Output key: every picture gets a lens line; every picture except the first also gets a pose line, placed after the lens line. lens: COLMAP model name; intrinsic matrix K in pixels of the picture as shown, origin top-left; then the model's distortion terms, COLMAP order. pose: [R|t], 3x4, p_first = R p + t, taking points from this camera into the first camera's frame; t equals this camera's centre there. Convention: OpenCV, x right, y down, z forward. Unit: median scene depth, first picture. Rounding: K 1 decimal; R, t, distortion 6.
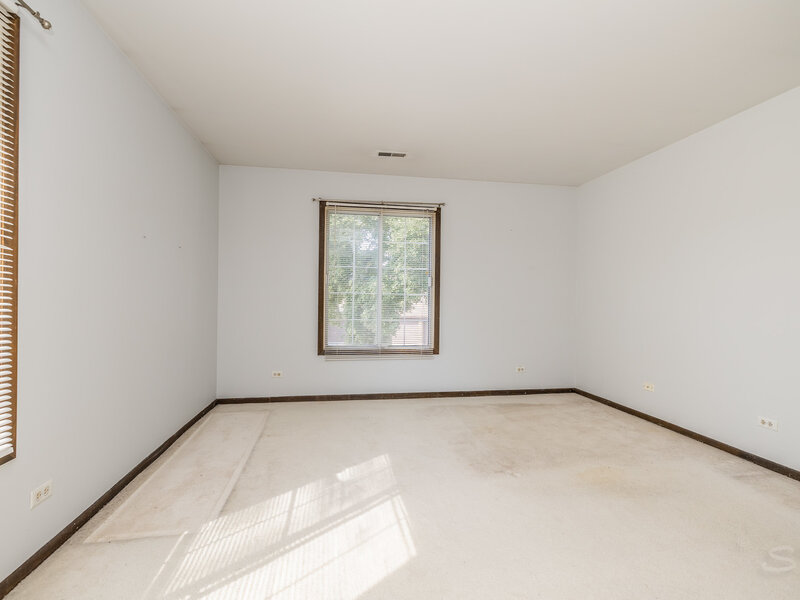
lens RADIAL K [[385.4, 0, 391.2], [0, 385.4, 295.2], [0, 0, 1]] dist [-0.001404, -0.000836]
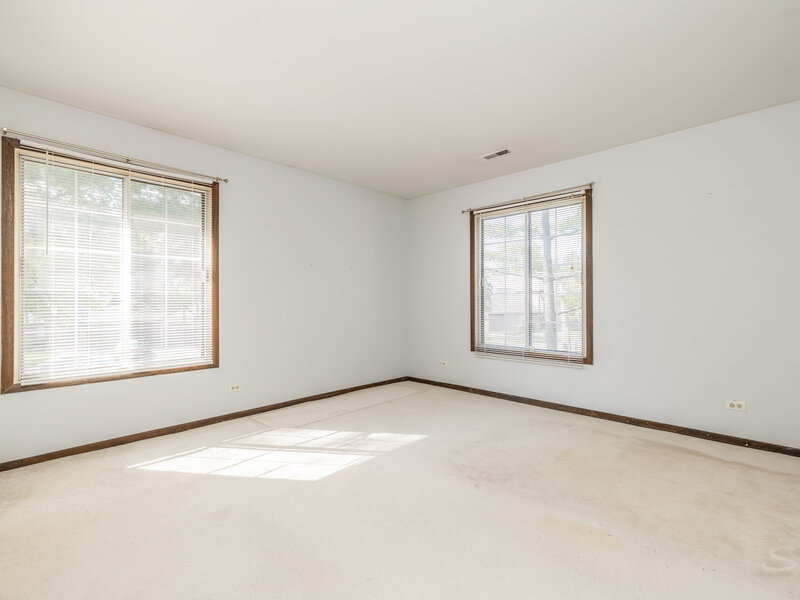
lens RADIAL K [[385.4, 0, 391.2], [0, 385.4, 295.2], [0, 0, 1]] dist [-0.001404, -0.000836]
pose [[0.579602, -0.025358, -0.814505, 0.583459], [0.015785, 0.999678, -0.019890, 0.014229], [0.814747, -0.001328, 0.579816, 0.176257]]
